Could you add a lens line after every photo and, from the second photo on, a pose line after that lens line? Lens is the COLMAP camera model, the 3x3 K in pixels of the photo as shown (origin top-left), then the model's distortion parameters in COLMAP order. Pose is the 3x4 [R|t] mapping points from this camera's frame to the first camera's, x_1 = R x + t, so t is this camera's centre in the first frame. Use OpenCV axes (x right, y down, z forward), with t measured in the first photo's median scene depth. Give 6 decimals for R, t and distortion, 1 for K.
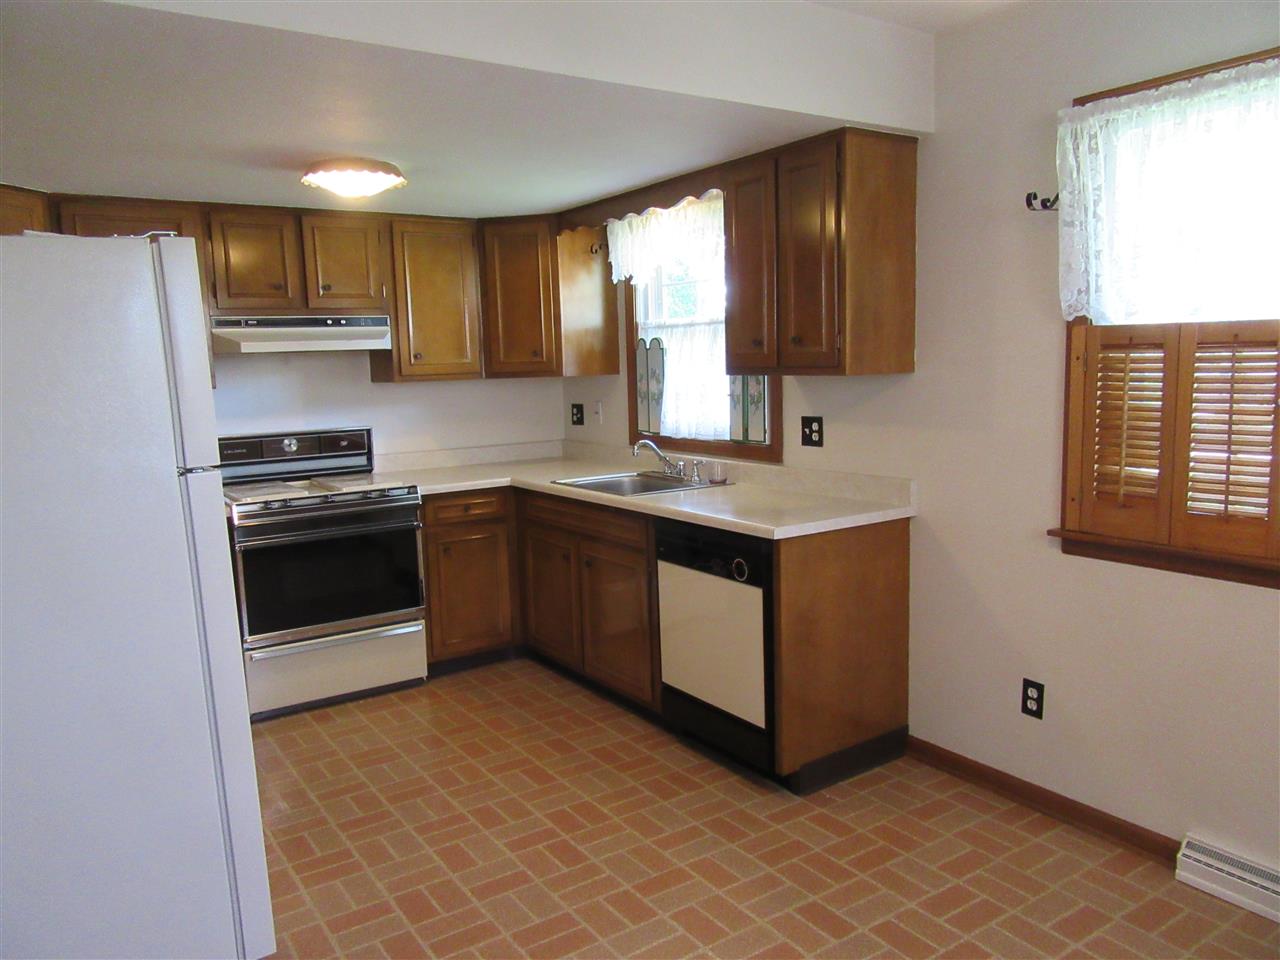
lens RADIAL K [[949.9, 0, 640.0], [0, 949.9, 482.6], [0, 0, 1]] dist [-0.013729, -0.001947]
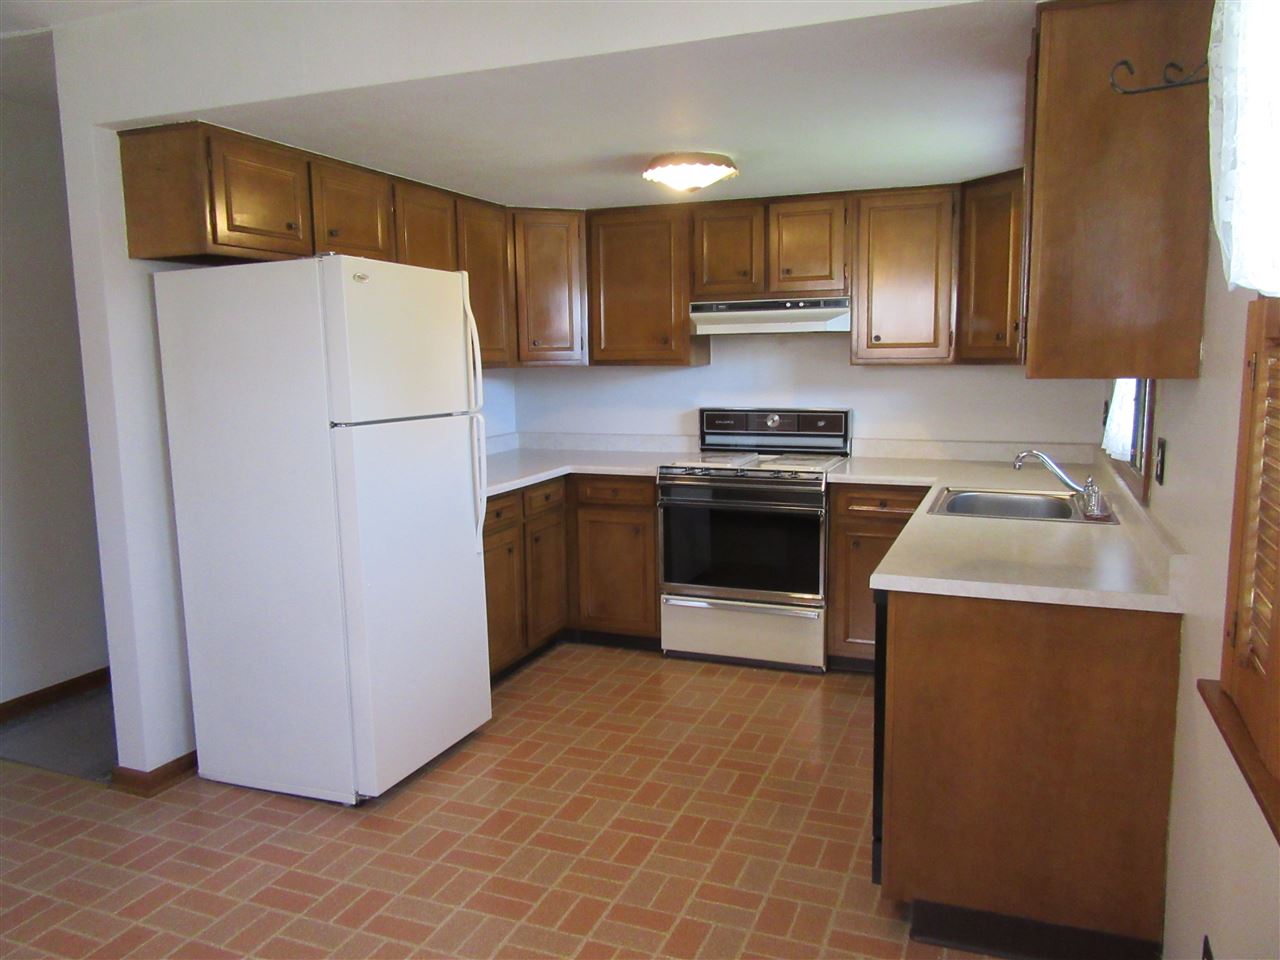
lens RADIAL K [[949.9, 0, 639.9], [0, 949.9, 479.9], [0, 0, 1]] dist [-0.013729, -0.001947]
pose [[0.562415, 0.133731, -0.815969, 0.542199], [-0.112571, 0.990030, 0.084668, -0.059653], [0.819156, 0.044236, 0.571862, 0.339801]]
